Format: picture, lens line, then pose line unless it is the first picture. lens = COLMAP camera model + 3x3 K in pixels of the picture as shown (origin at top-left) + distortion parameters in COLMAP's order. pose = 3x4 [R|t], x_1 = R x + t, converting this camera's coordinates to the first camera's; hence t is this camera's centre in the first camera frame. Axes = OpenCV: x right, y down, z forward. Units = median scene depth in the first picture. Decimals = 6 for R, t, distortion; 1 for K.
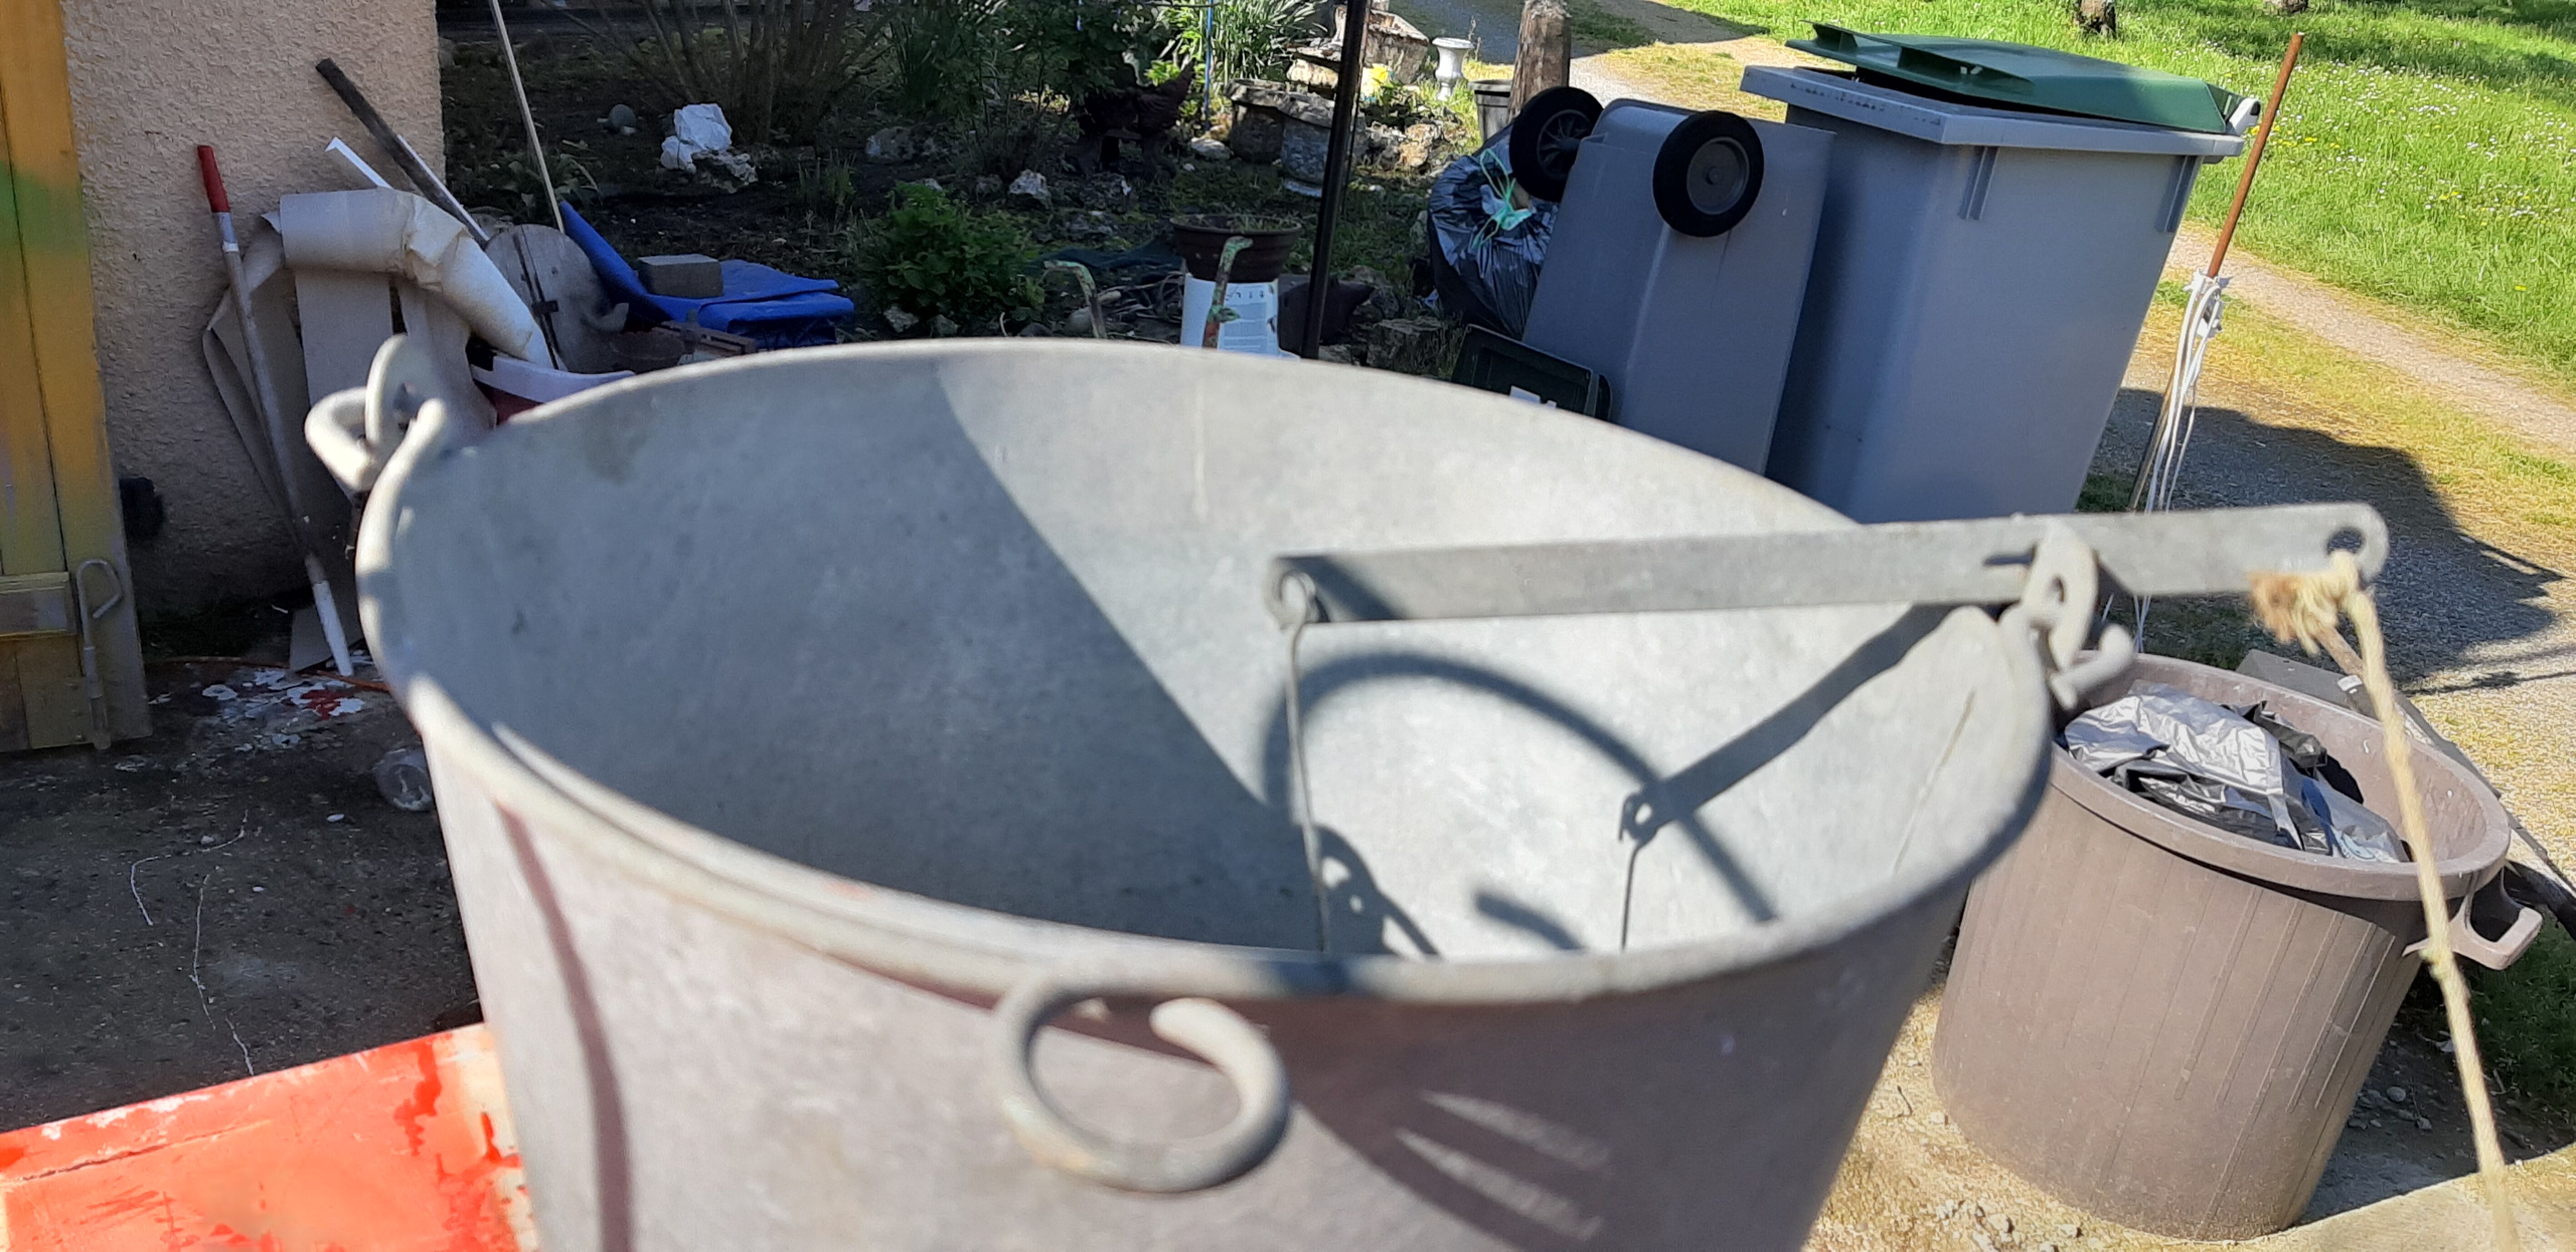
lens RADIAL K [[1982.0, 0, 1296.0], [0, 1982.0, 574.9], [0, 0, 1]] dist [0.061011, -0.094225]
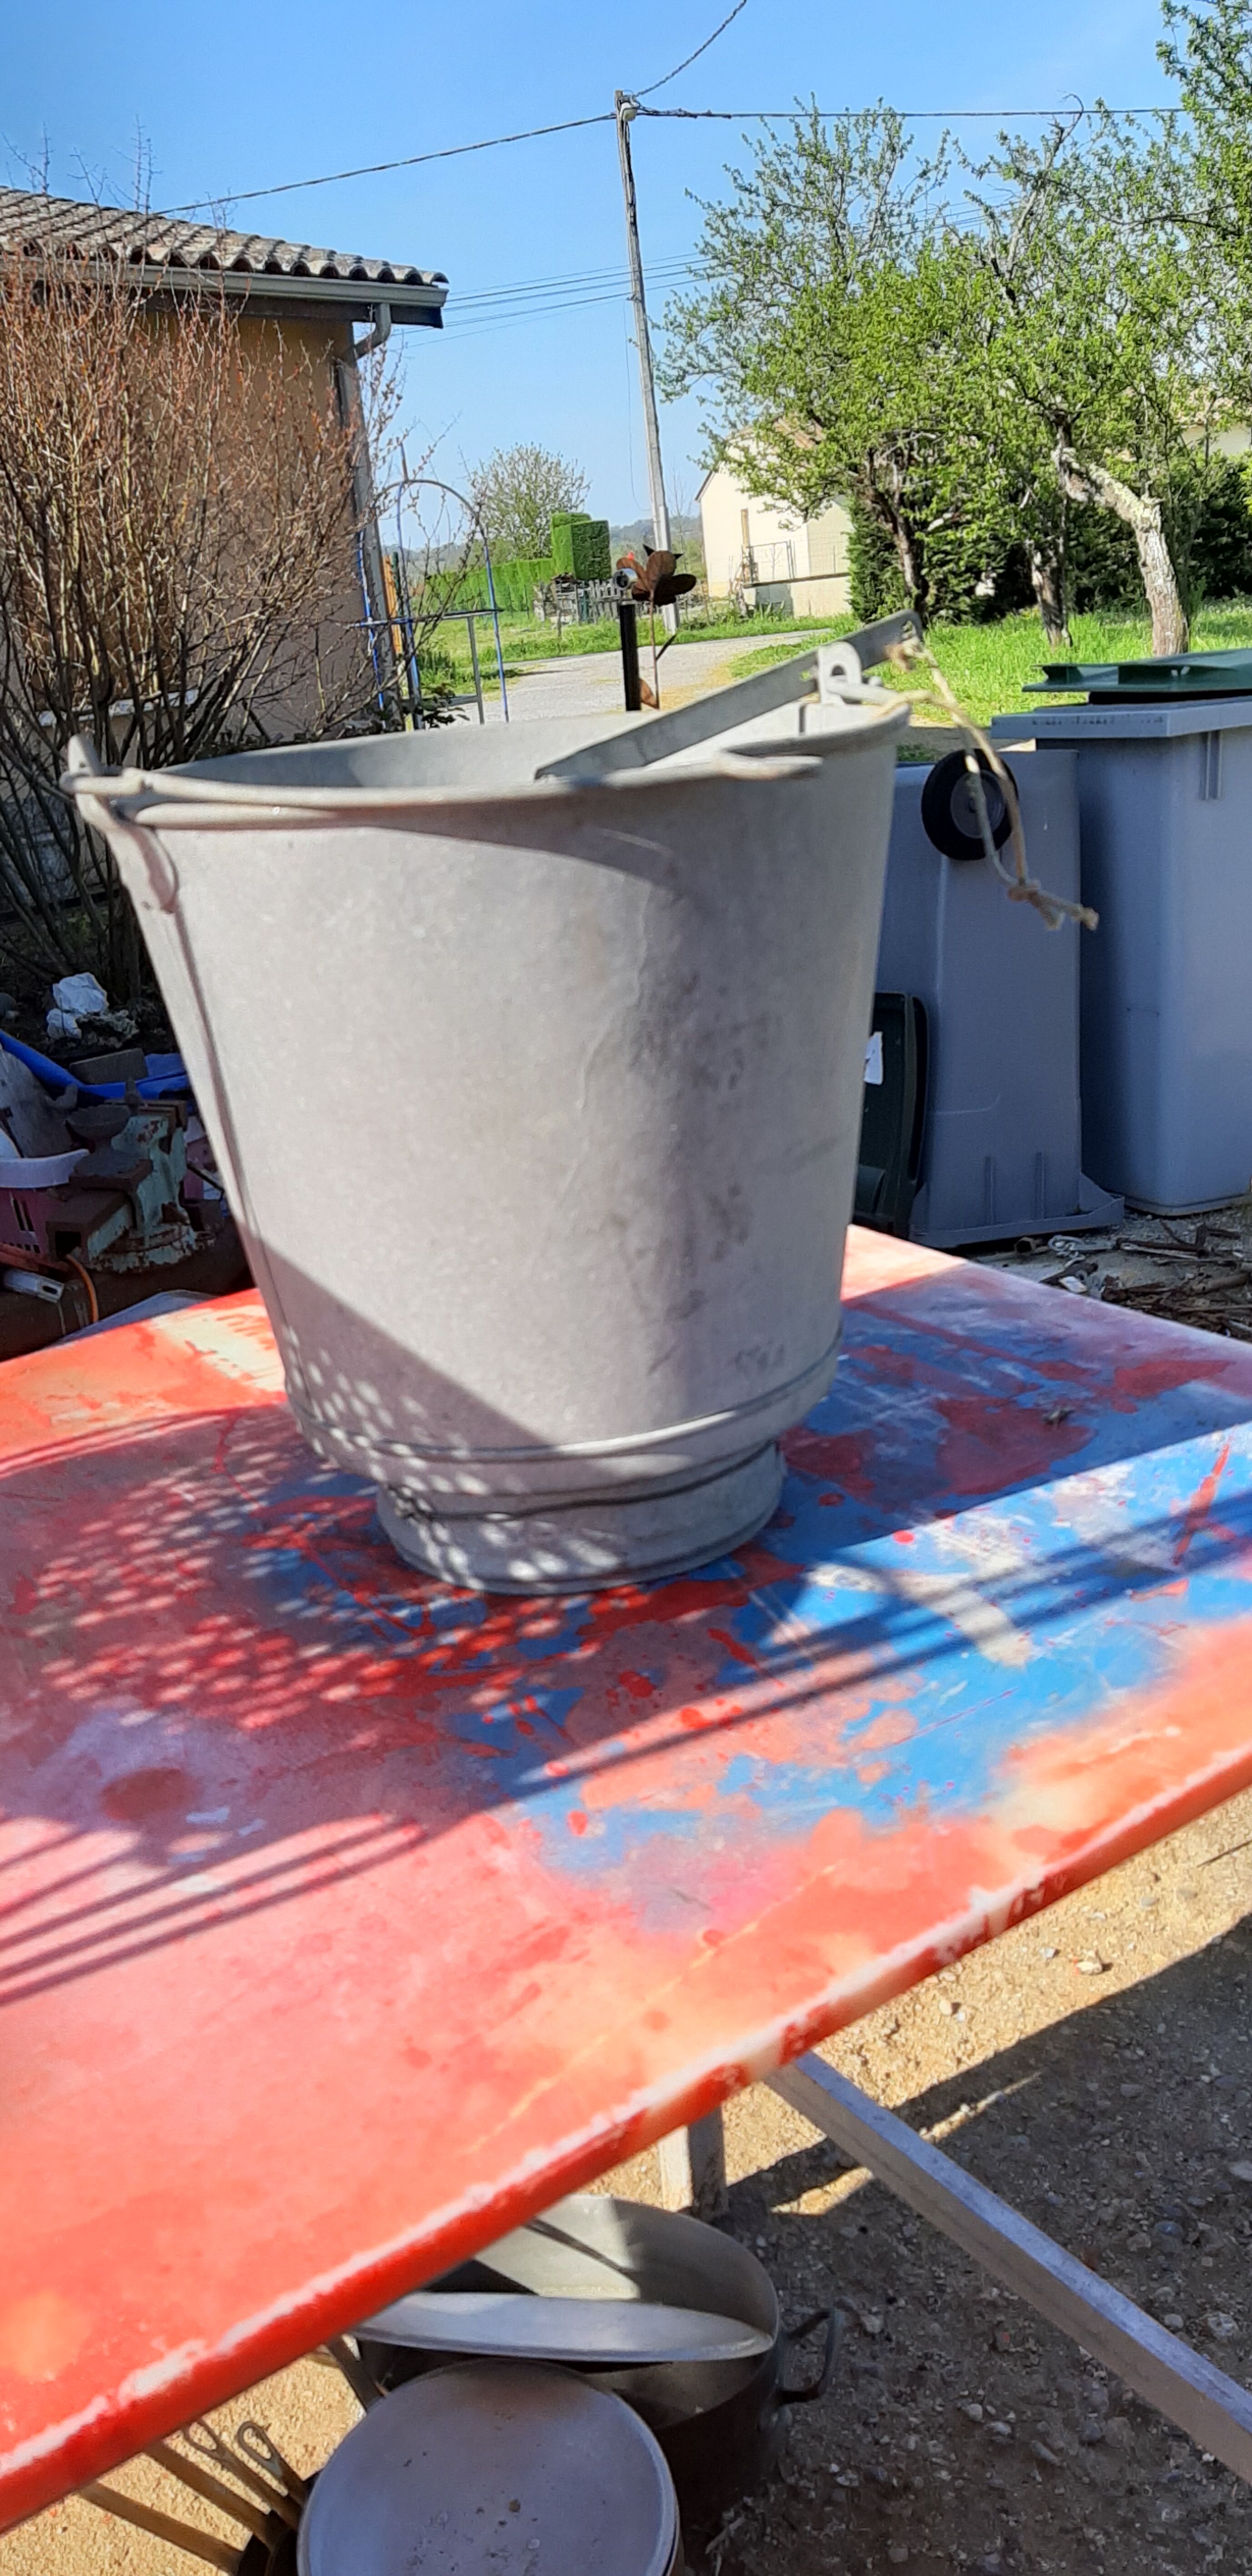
lens RADIAL K [[1982.0, 0, 649.0], [0, 1982.0, 1252.1], [0, 0, 1]] dist [0.061011, -0.094225]
pose [[0.979339, -0.201523, -0.016849, -0.006526], [0.200110, 0.977744, -0.063033, 0.076530], [0.029177, 0.058359, 0.997869, -0.117593]]
